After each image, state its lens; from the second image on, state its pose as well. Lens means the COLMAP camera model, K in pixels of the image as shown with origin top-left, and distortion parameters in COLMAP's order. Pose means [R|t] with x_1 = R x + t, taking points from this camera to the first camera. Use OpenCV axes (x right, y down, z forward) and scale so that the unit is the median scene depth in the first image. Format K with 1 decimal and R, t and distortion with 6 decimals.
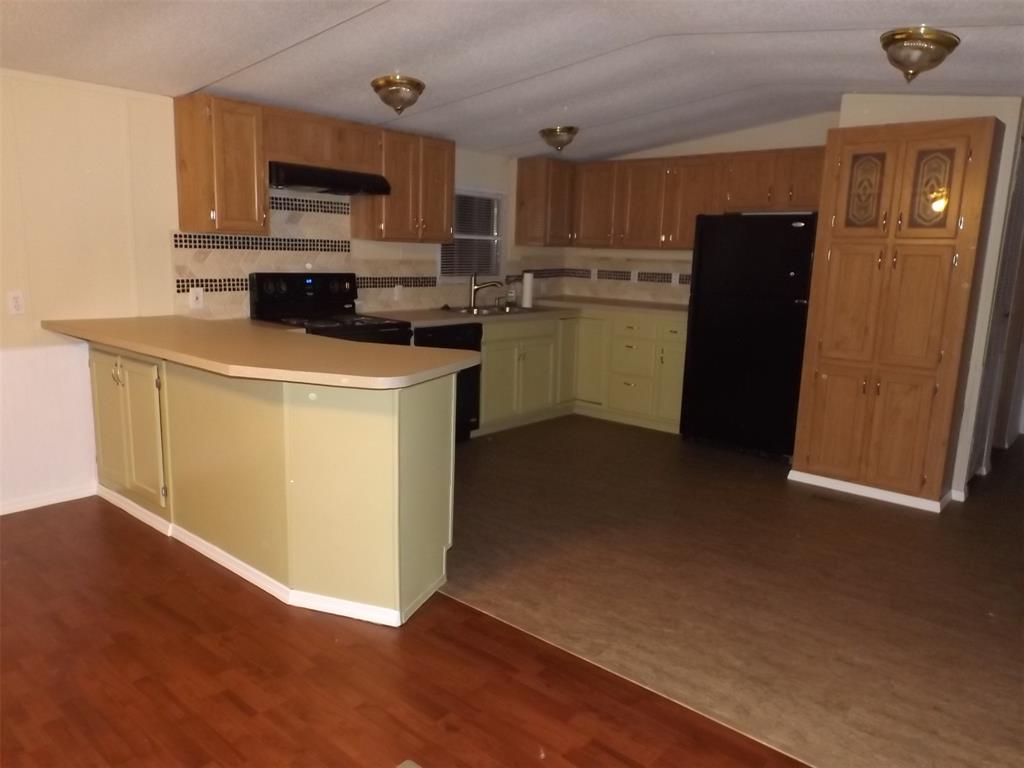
lens RADIAL K [[739.4, 0, 517.4], [0, 739.4, 390.7], [0, 0, 1]] dist [0.006211, -0.019756]
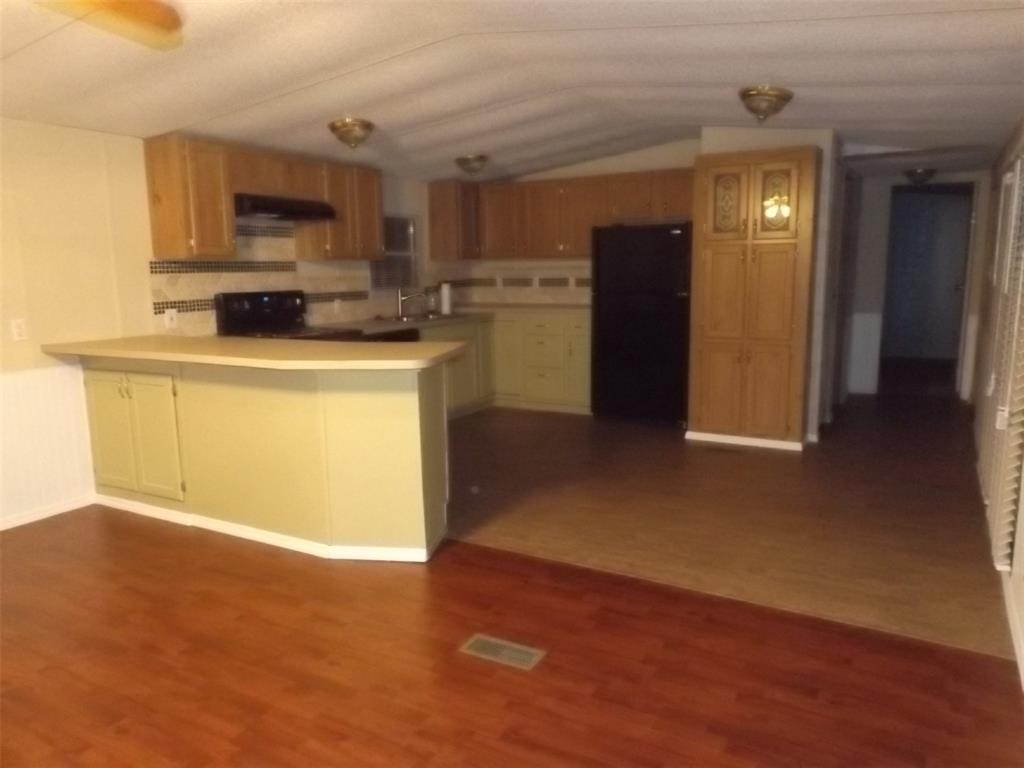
lens RADIAL K [[739.4, 0, 519.7], [0, 739.4, 391.9], [0, 0, 1]] dist [0.006211, -0.019756]
pose [[0.979773, -0.076926, 0.184734, -0.136748], [0.080204, 0.996725, -0.010326, 0.036377], [-0.183335, 0.024934, 0.982734, -0.172793]]
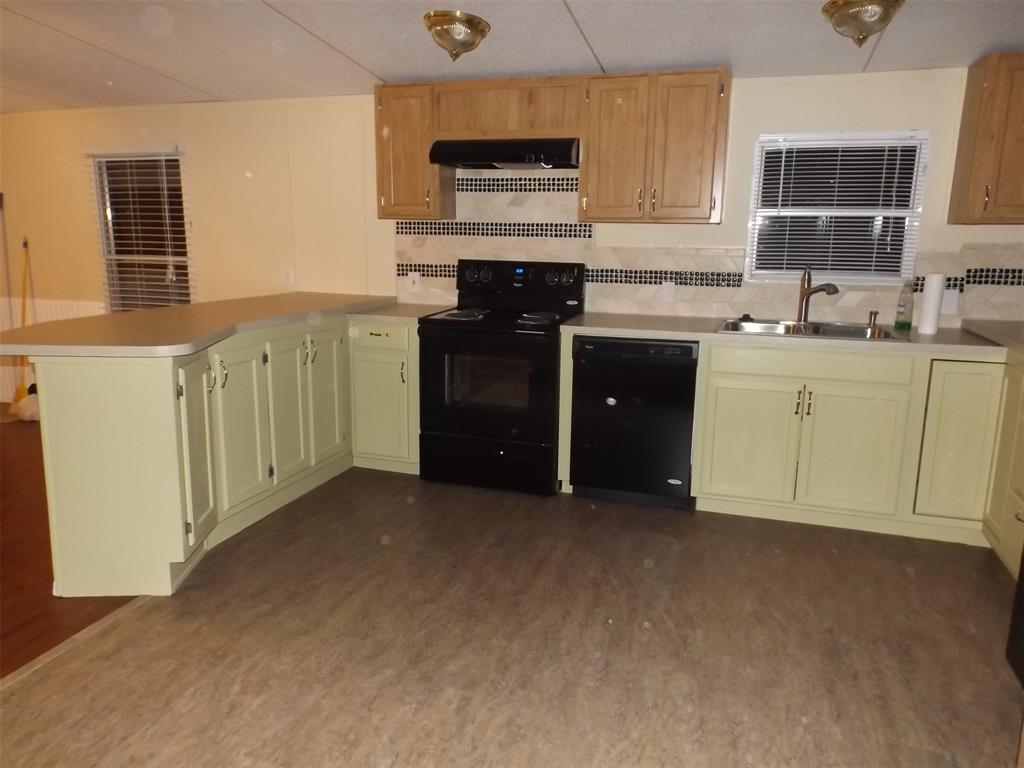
lens RADIAL K [[739.4, 0, 508.6], [0, 739.4, 395.9], [0, 0, 1]] dist [0.006211, -0.019756]
pose [[0.377596, 0.177231, -0.908851, 0.602826], [-0.174215, 0.977581, 0.118253, -0.114160], [0.909434, 0.113684, 0.400007, 0.715508]]
